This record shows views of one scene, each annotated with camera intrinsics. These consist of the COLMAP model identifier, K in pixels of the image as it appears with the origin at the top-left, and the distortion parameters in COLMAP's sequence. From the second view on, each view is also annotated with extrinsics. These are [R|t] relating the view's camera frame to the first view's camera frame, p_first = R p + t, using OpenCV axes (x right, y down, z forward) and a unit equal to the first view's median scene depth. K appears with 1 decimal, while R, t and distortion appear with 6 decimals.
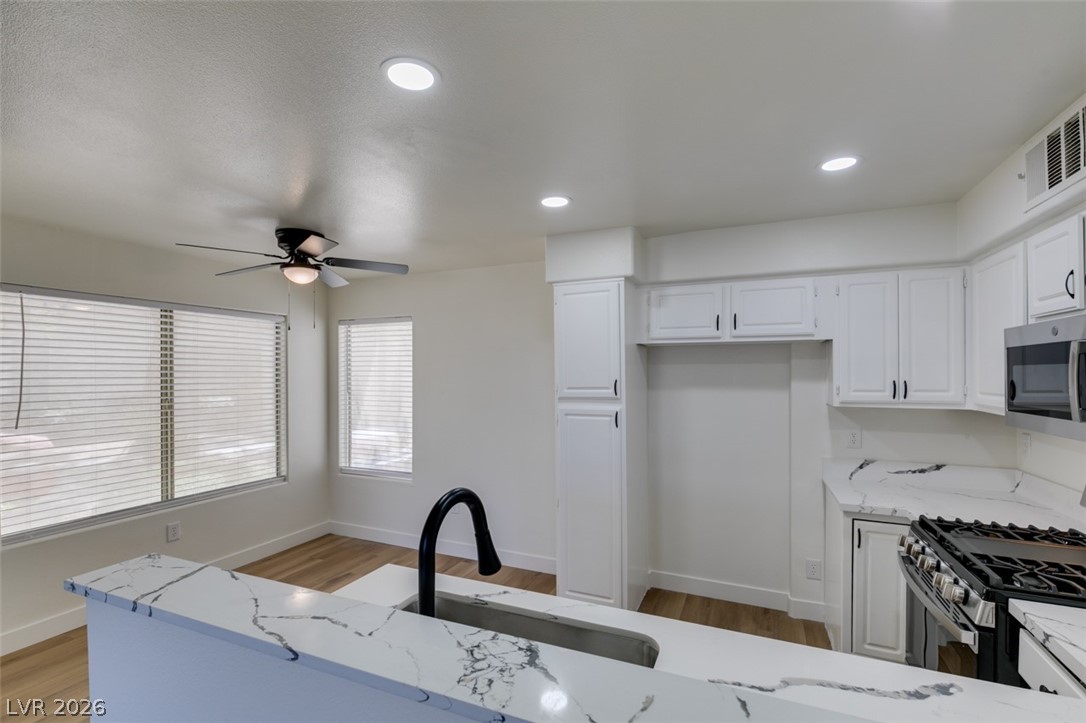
lens RADIAL K [[487.1, 0, 541.9], [0, 487.1, 374.0], [0, 0, 1]] dist [0.002989, -0.001955]
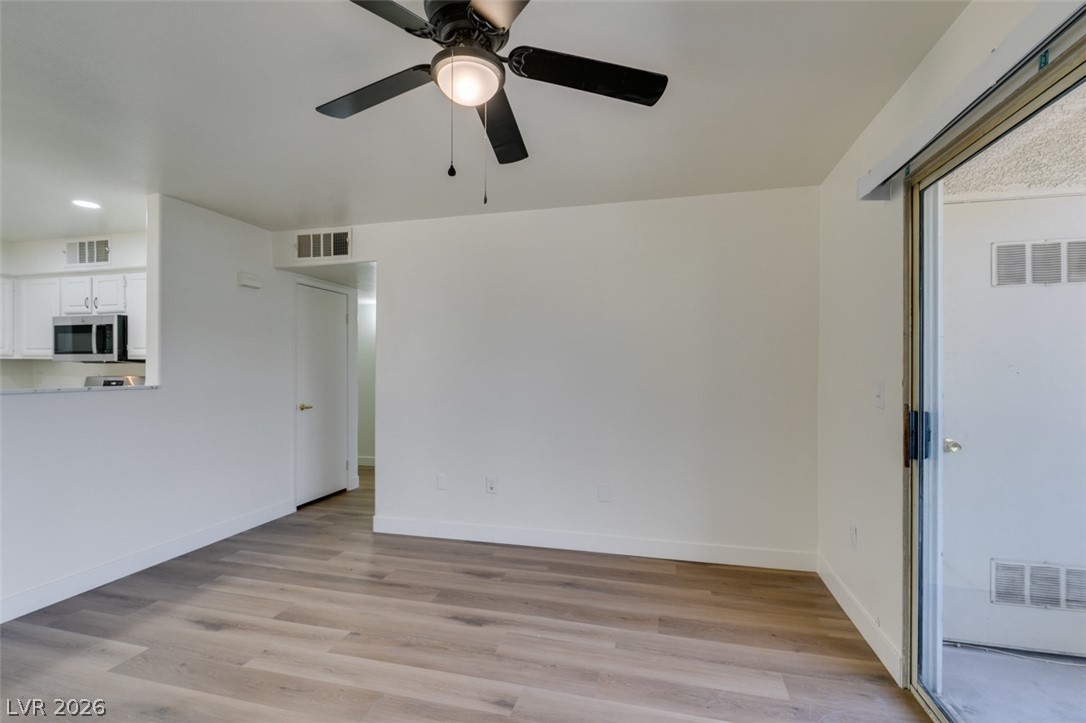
lens RADIAL K [[487.1, 0, 540.0], [0, 487.1, 367.3], [0, 0, 1]] dist [0.002989, -0.001955]
pose [[-0.162329, 0.004091, 0.986728, -1.040821], [-0.000200, 0.999991, -0.004179, 0.094267], [-0.986737, -0.000876, -0.162327, -0.532937]]
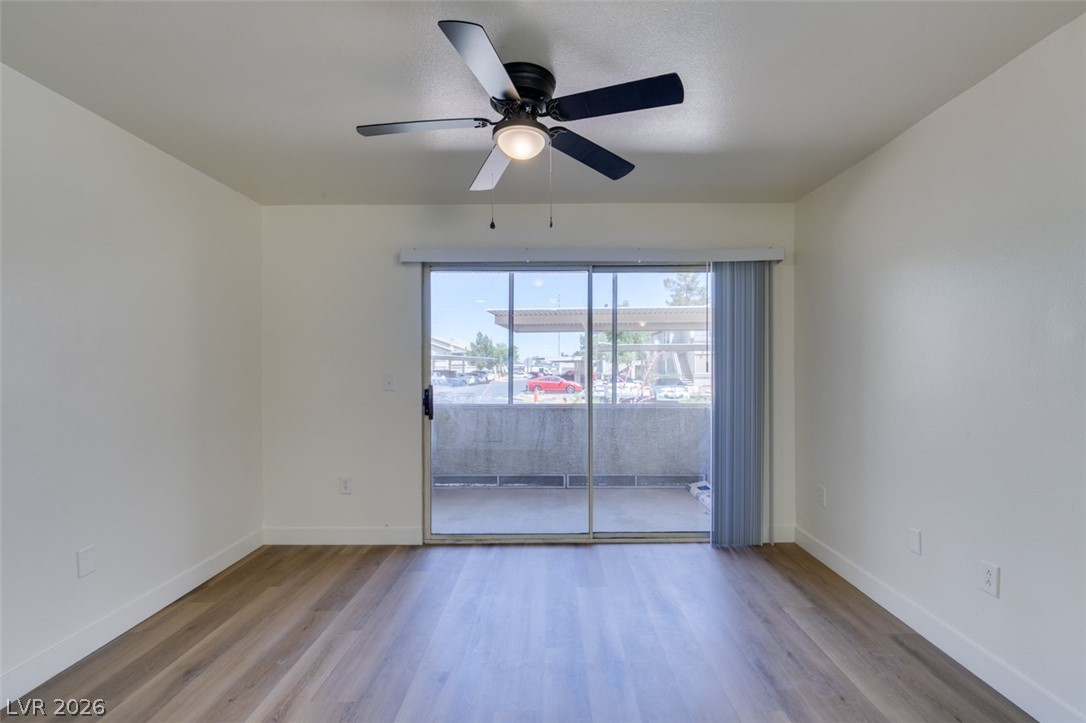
lens RADIAL K [[487.1, 0, 555.6], [0, 487.1, 368.6], [0, 0, 1]] dist [0.002989, -0.001955]
pose [[-0.909727, 0.006108, -0.415161, -0.275676], [0.003832, 0.999973, 0.006315, 0.092557], [0.415188, 0.004154, -0.909726, 0.084633]]
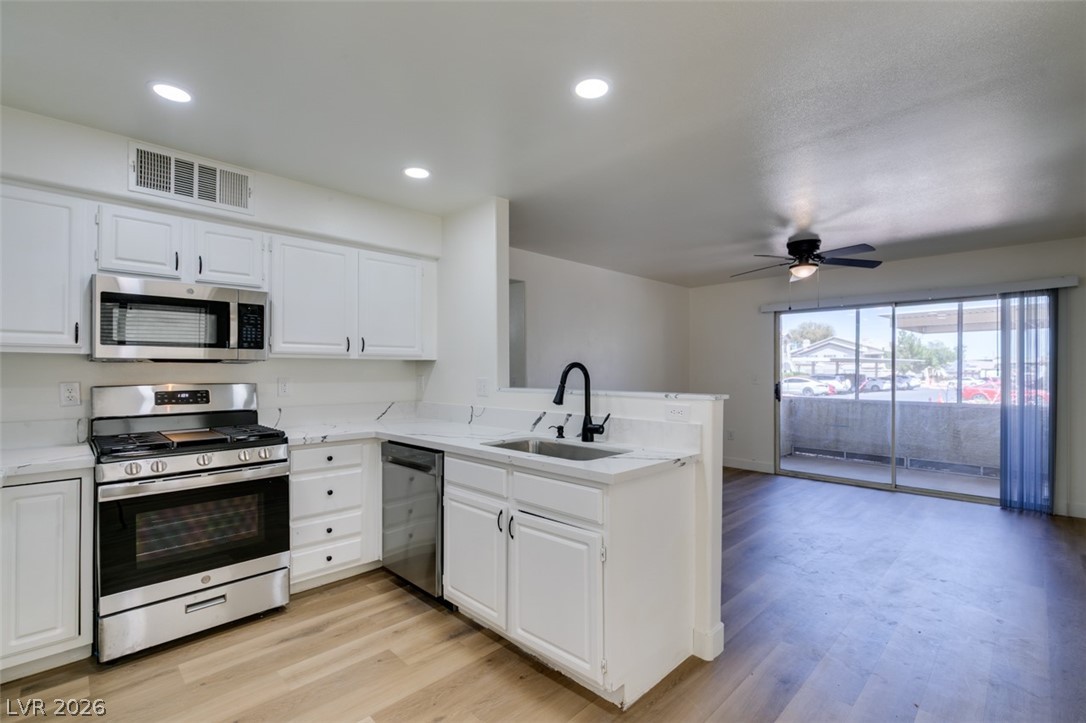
lens RADIAL K [[487.1, 0, 543.7], [0, 487.1, 365.7], [0, 0, 1]] dist [0.002989, -0.001955]
pose [[-0.932107, 0.001544, 0.362180, -0.310258], [-0.000699, 0.999981, -0.006060, 0.087000], [-0.362183, -0.005902, -0.932088, 1.133285]]
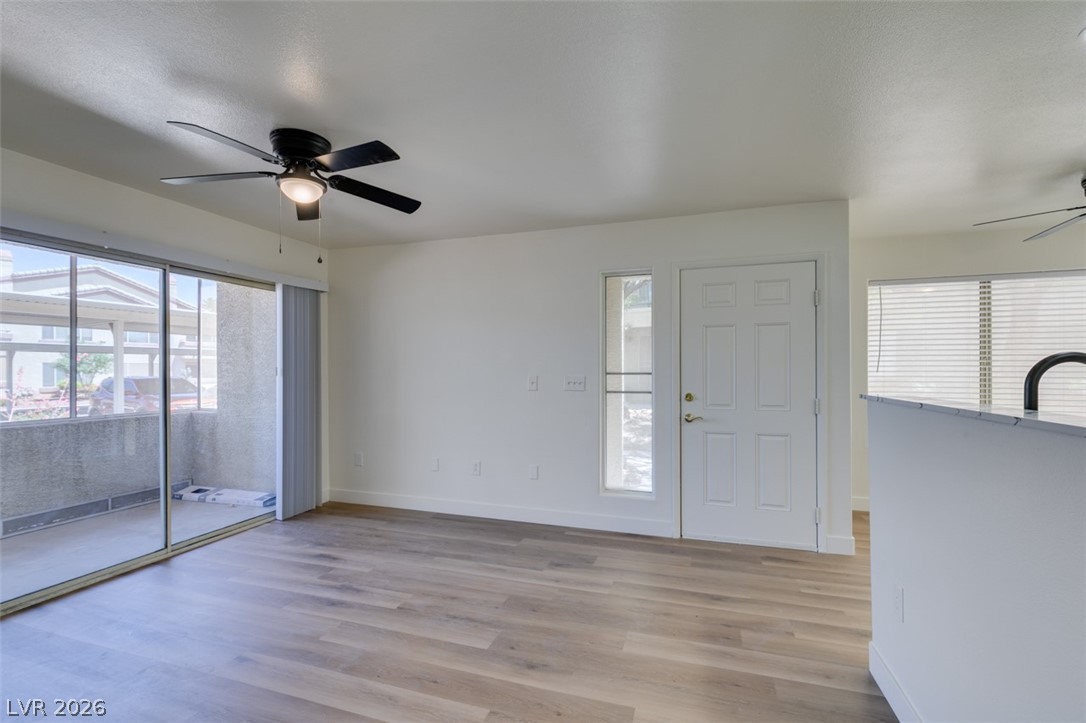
lens RADIAL K [[487.1, 0, 545.6], [0, 487.1, 369.0], [0, 0, 1]] dist [0.002989, -0.001955]
pose [[0.098953, 0.002346, -0.995089, 0.358882], [0.001414, 0.999996, 0.002498, 0.090693], [0.995091, -0.001654, 0.098949, -0.209653]]
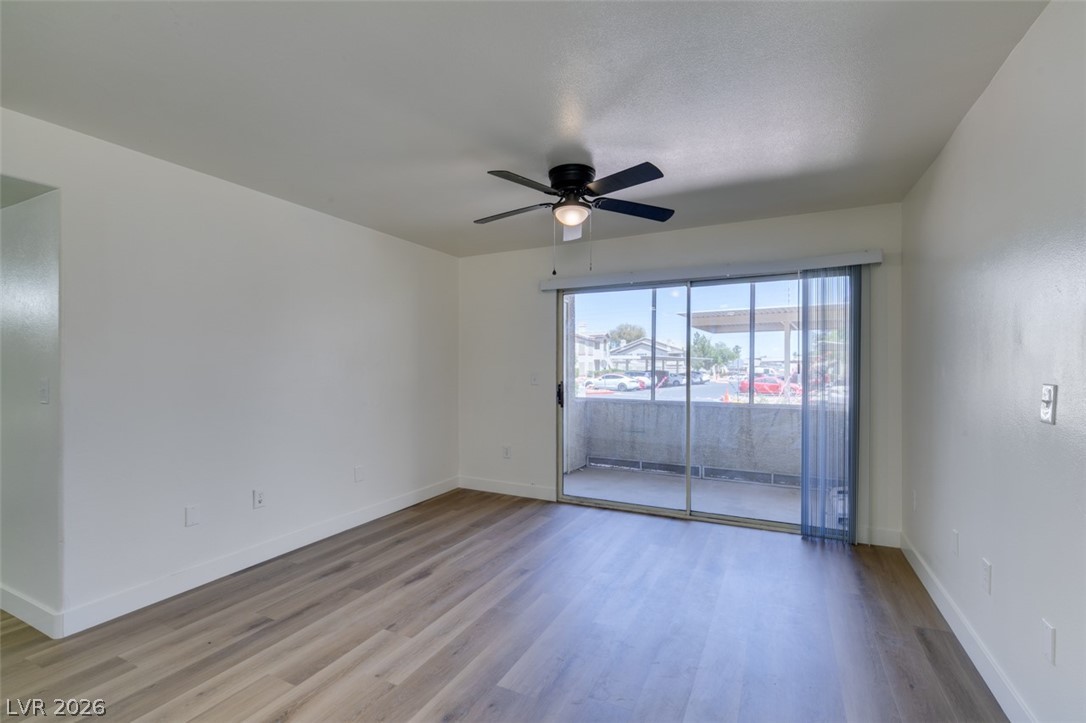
lens RADIAL K [[487.1, 0, 543.5], [0, 487.1, 366.7], [0, 0, 1]] dist [0.002989, -0.001955]
pose [[-0.999173, -0.000284, 0.040655, -0.493038], [-0.000226, 0.999999, 0.001435, 0.091015], [-0.040655, 0.001424, -0.999172, 0.437501]]
